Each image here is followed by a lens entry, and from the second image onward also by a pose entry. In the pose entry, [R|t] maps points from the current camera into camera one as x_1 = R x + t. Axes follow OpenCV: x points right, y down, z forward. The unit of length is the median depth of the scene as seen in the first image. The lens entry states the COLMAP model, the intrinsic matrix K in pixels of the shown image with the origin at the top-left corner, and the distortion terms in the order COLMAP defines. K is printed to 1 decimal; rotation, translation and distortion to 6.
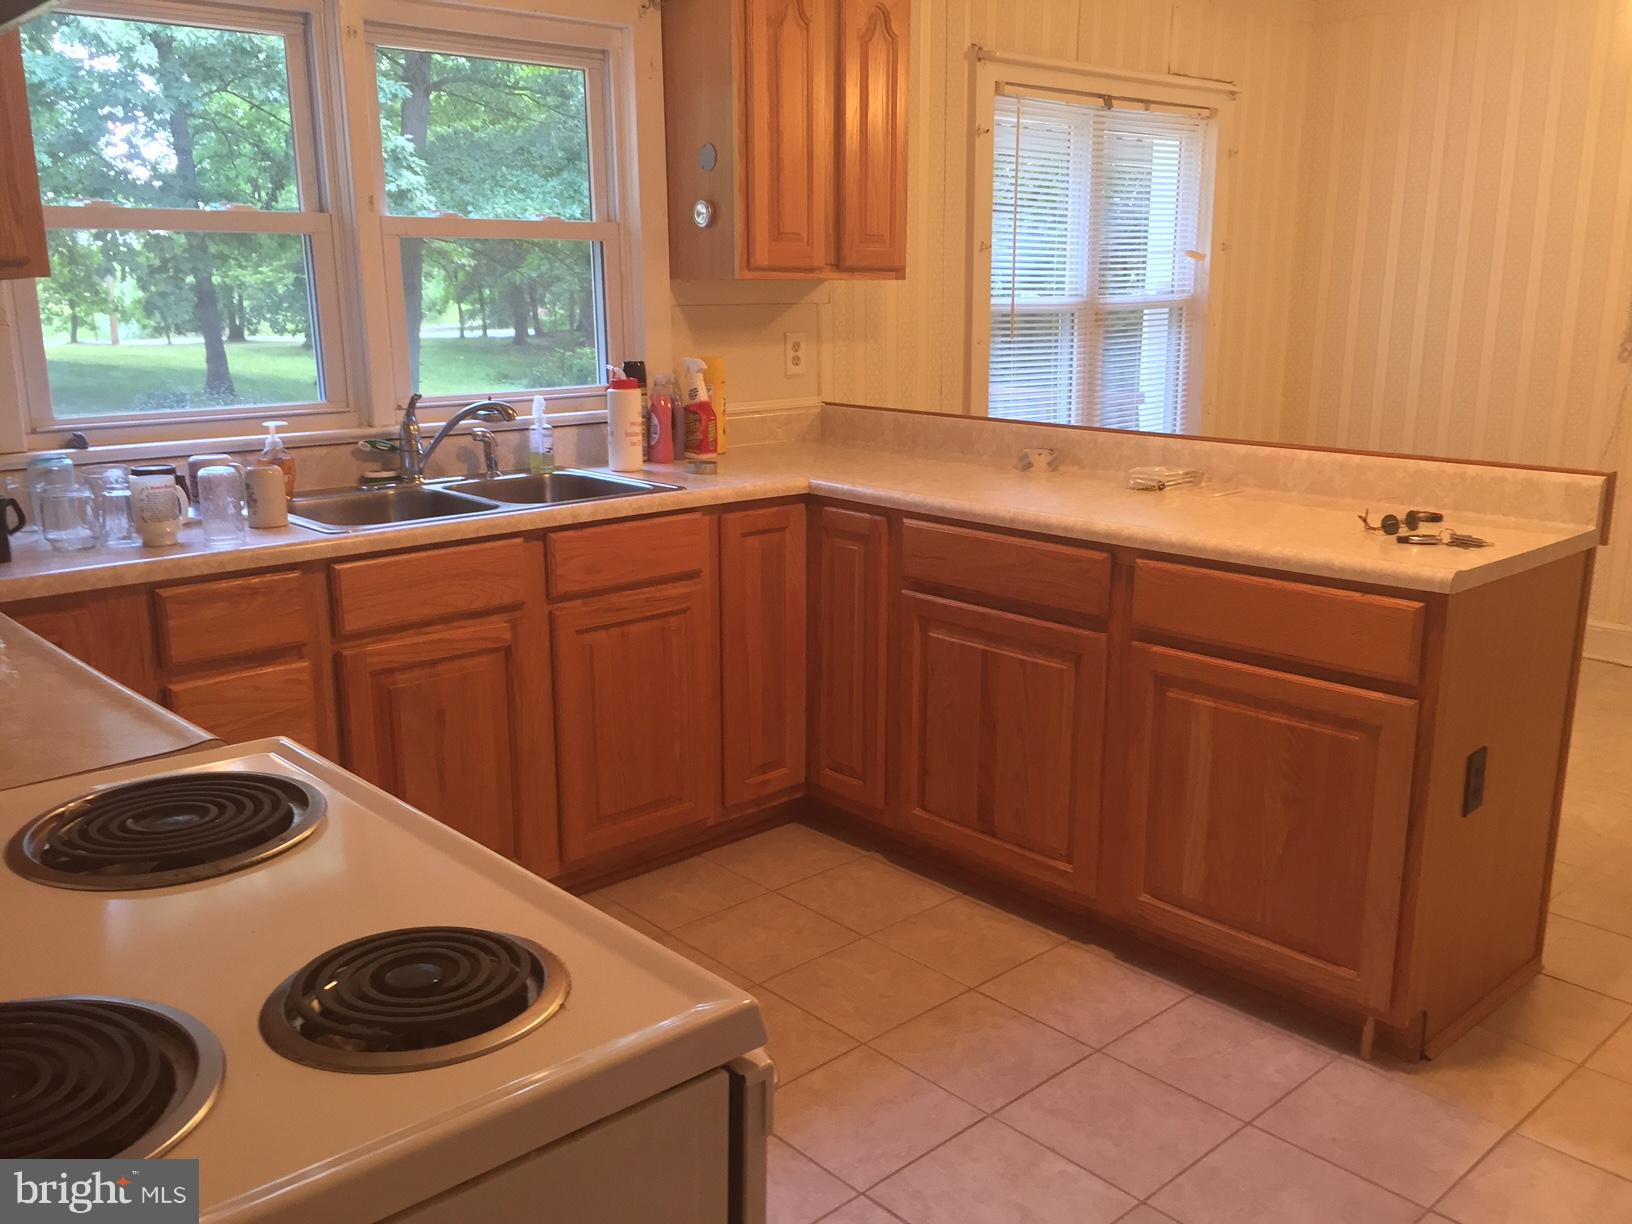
lens RADIAL K [[1379.9, 0, 806.2], [0, 1379.9, 618.4], [0, 0, 1]] dist [0.082917, -0.103713]
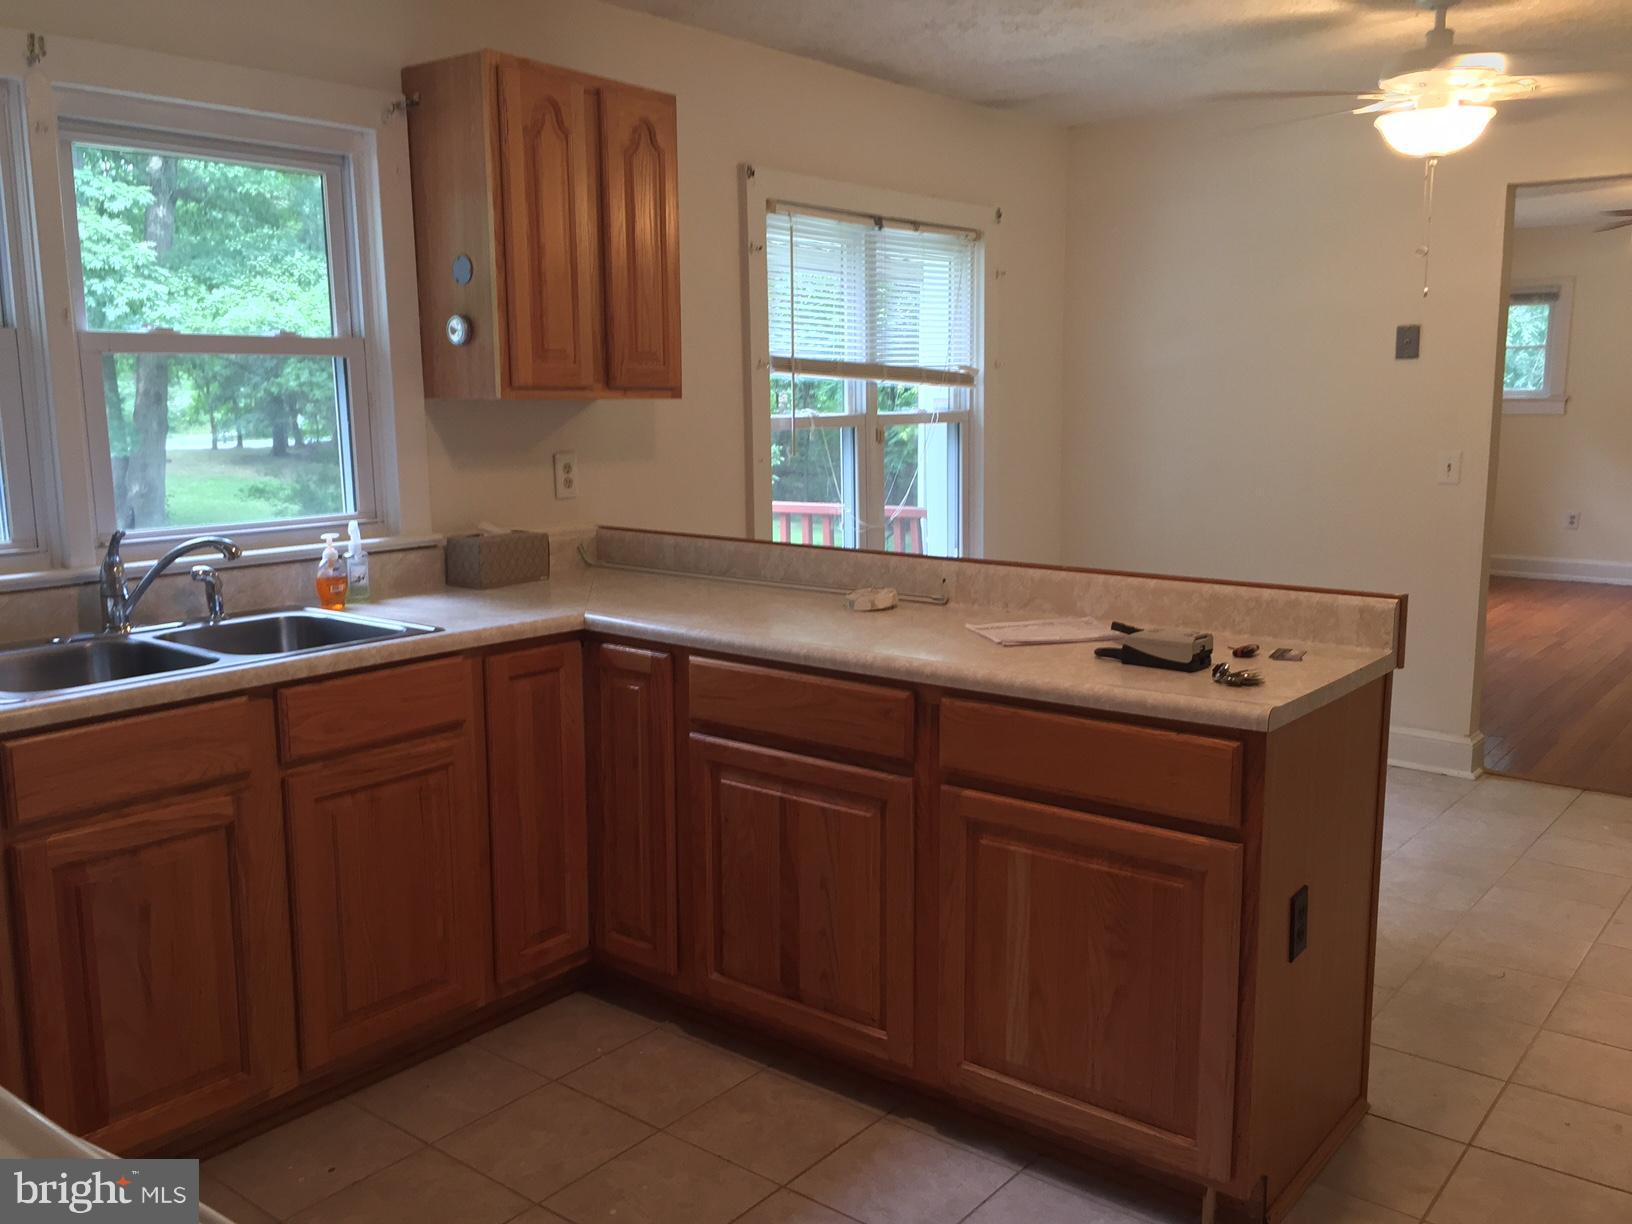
lens RADIAL K [[1379.9, 0, 806.2], [0, 1379.9, 618.4], [0, 0, 1]] dist [0.082917, -0.103713]
pose [[0.987220, -0.028506, 0.156794, 0.003994], [0.040239, 0.996580, -0.072176, -0.028392], [-0.154200, 0.077563, 0.984991, 0.082485]]
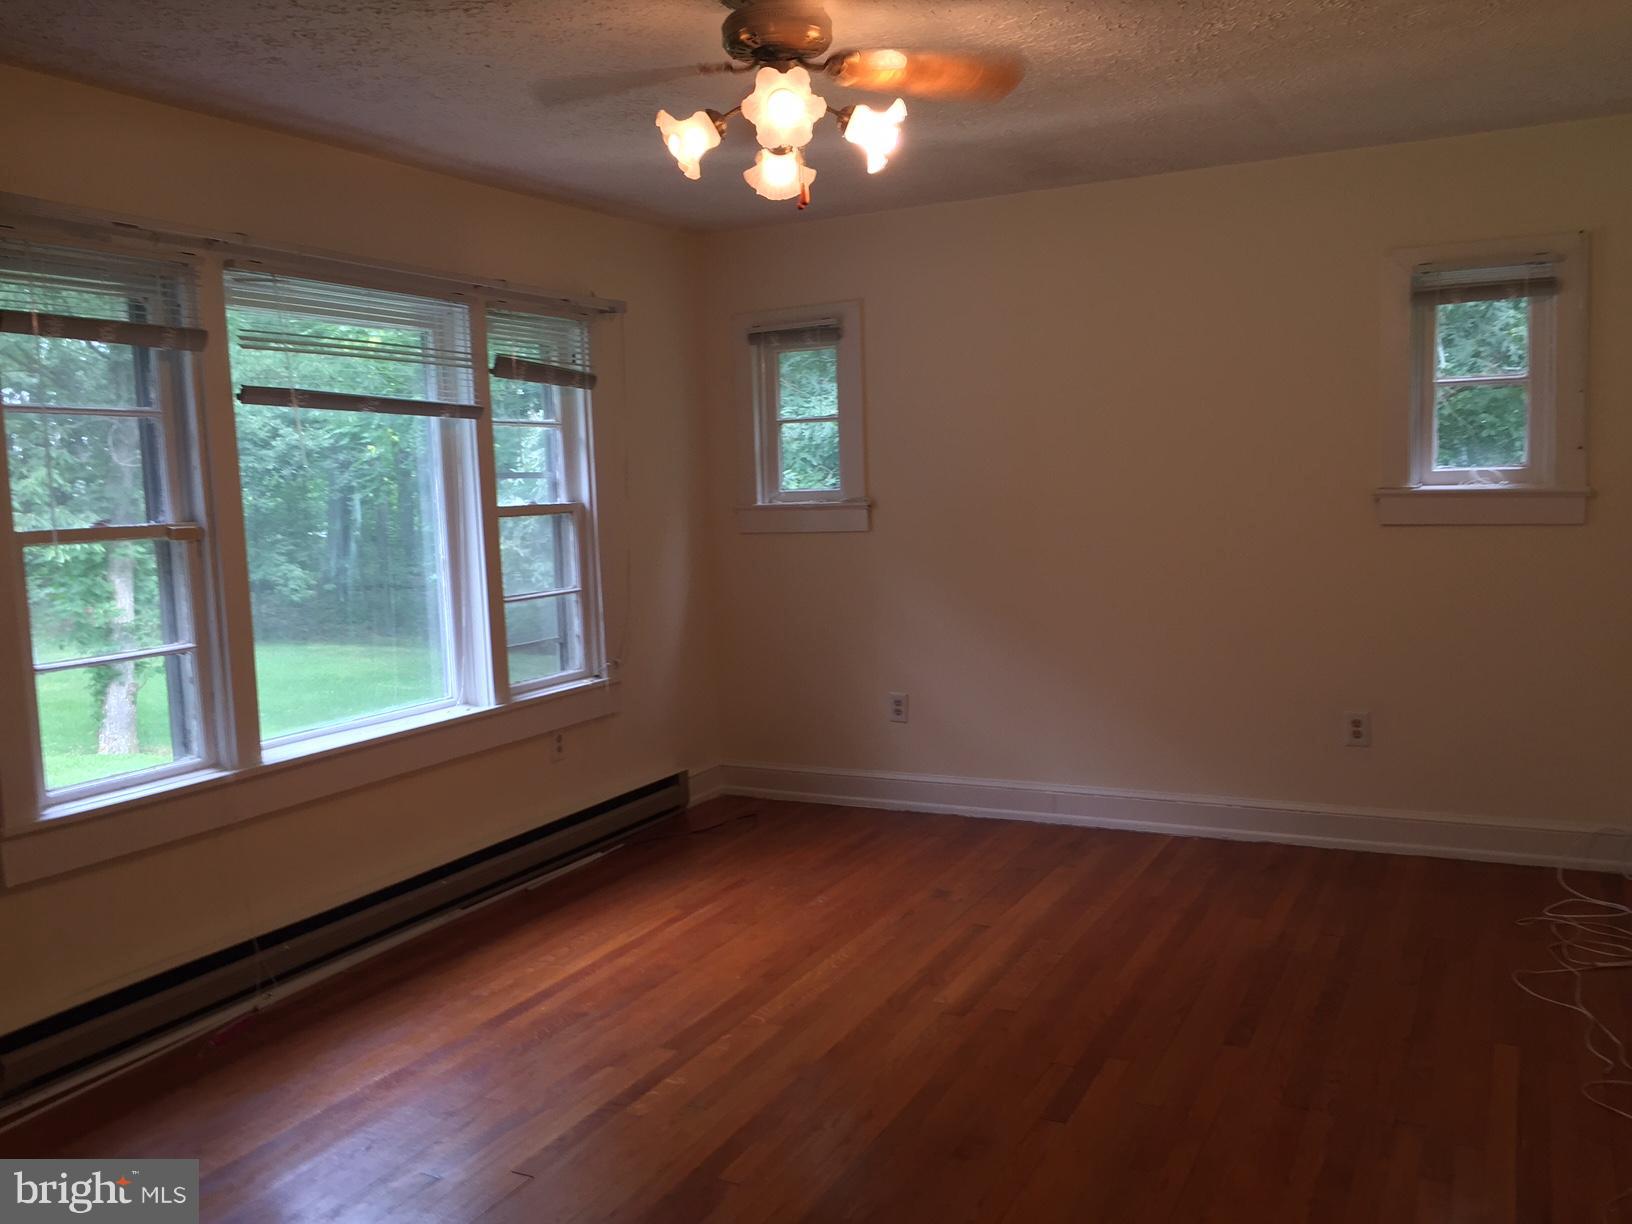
lens RADIAL K [[1383.7, 0, 804.1], [0, 1383.7, 630.6], [0, 0, 1]] dist [0.074662, -0.132871]
pose [[0.930555, -0.068480, 0.359691, 1.289238], [0.116085, 0.986855, -0.112439, -0.285583], [-0.347263, 0.146385, 0.926272, 1.110838]]
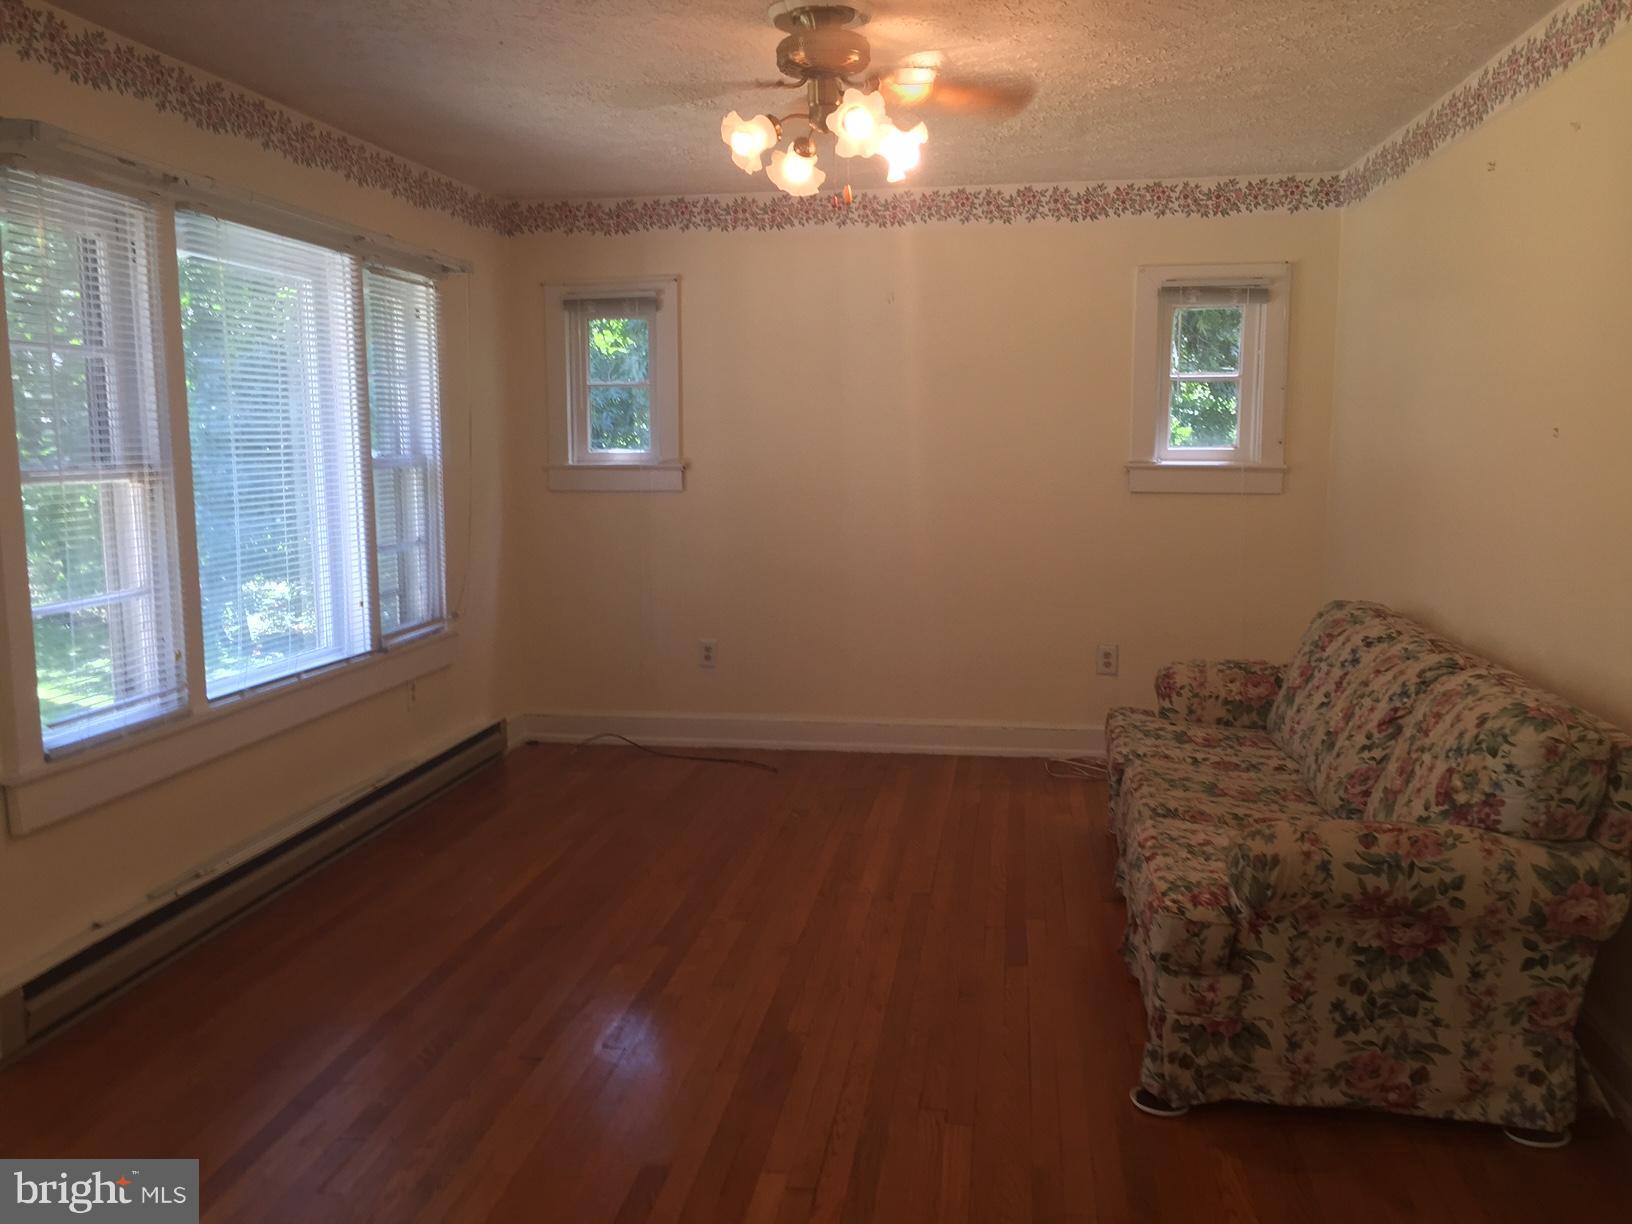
lens RADIAL K [[1379.9, 0, 806.2], [0, 1379.9, 618.4], [0, 0, 1]] dist [0.082917, -0.103713]
pose [[0.769783, -0.082658, 0.632931, 0.948142], [0.153328, 0.986492, -0.057649, -0.290156], [-0.619617, 0.141423, 0.772059, 1.146185]]
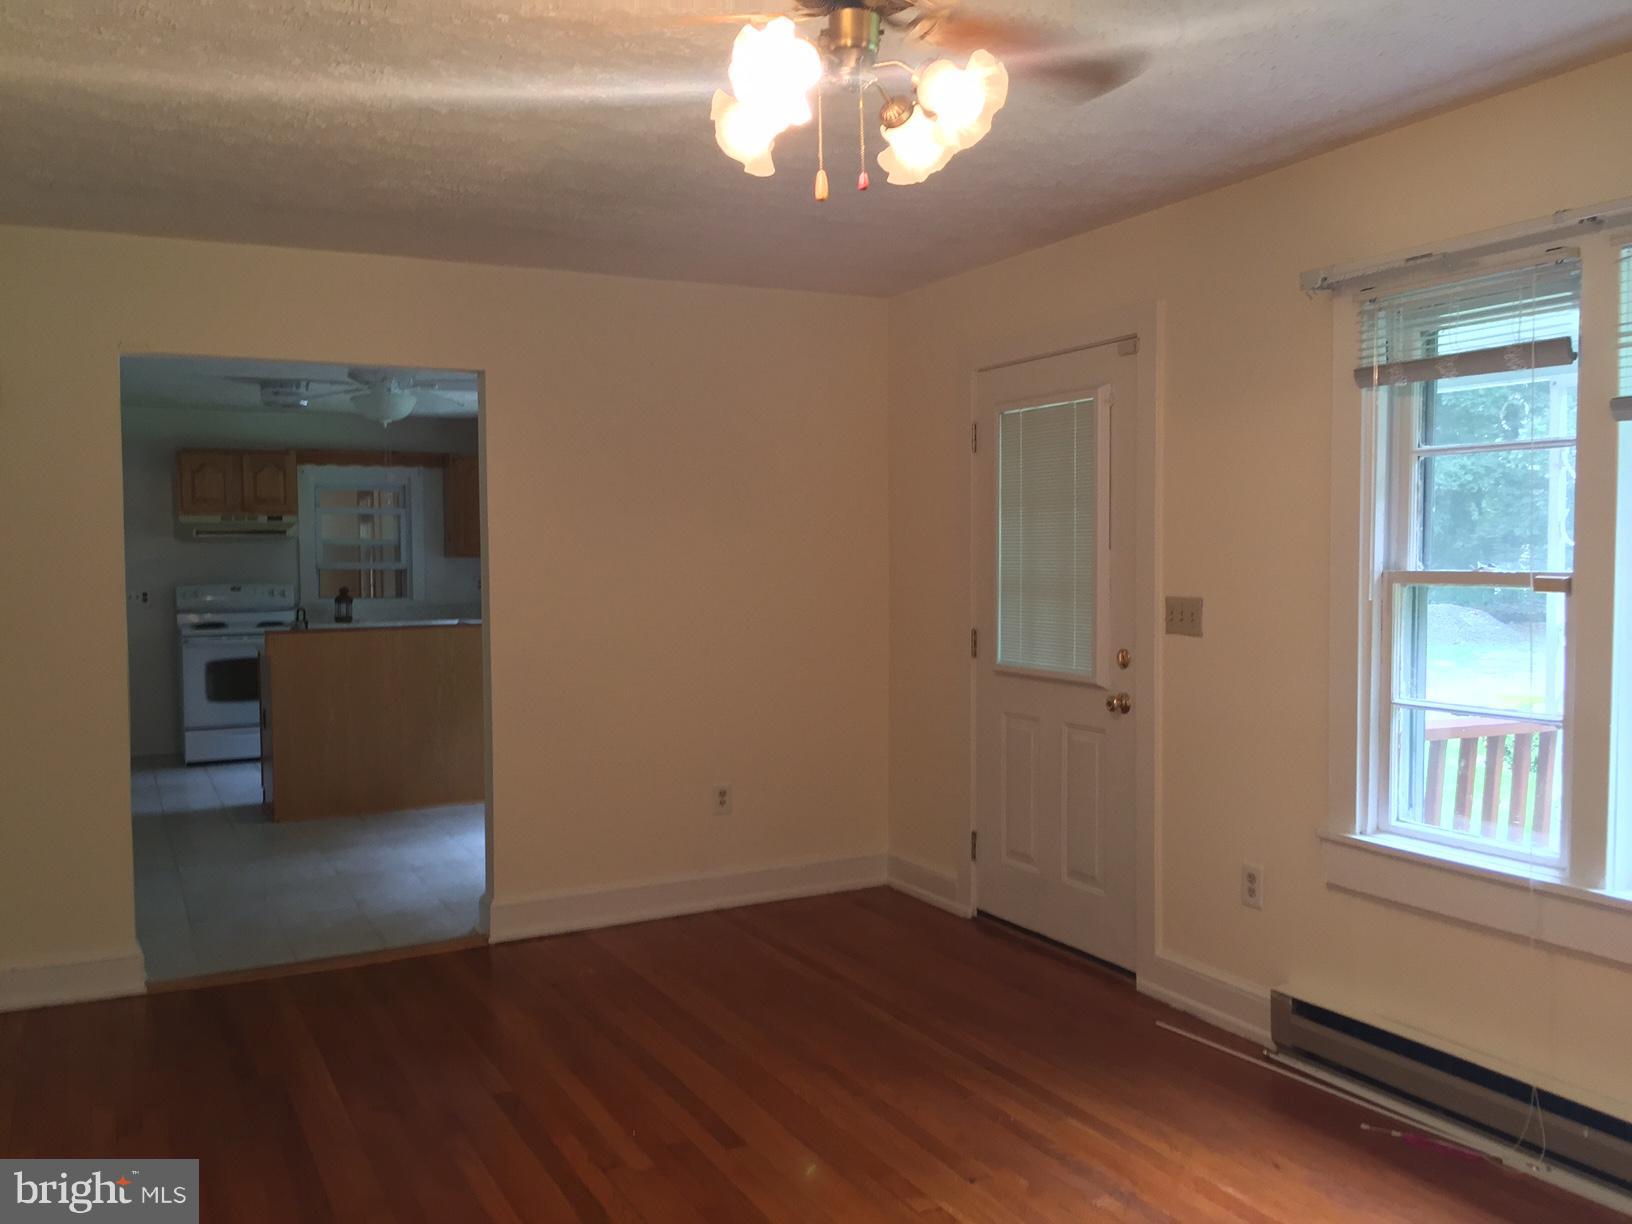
lens RADIAL K [[1379.9, 0, 806.2], [0, 1379.9, 618.4], [0, 0, 1]] dist [0.082917, -0.103713]
pose [[-0.238410, 0.052288, -0.969756, 2.299631], [-0.223028, 0.968914, 0.107073, -0.518847], [0.945209, 0.241810, -0.219337, 2.061654]]
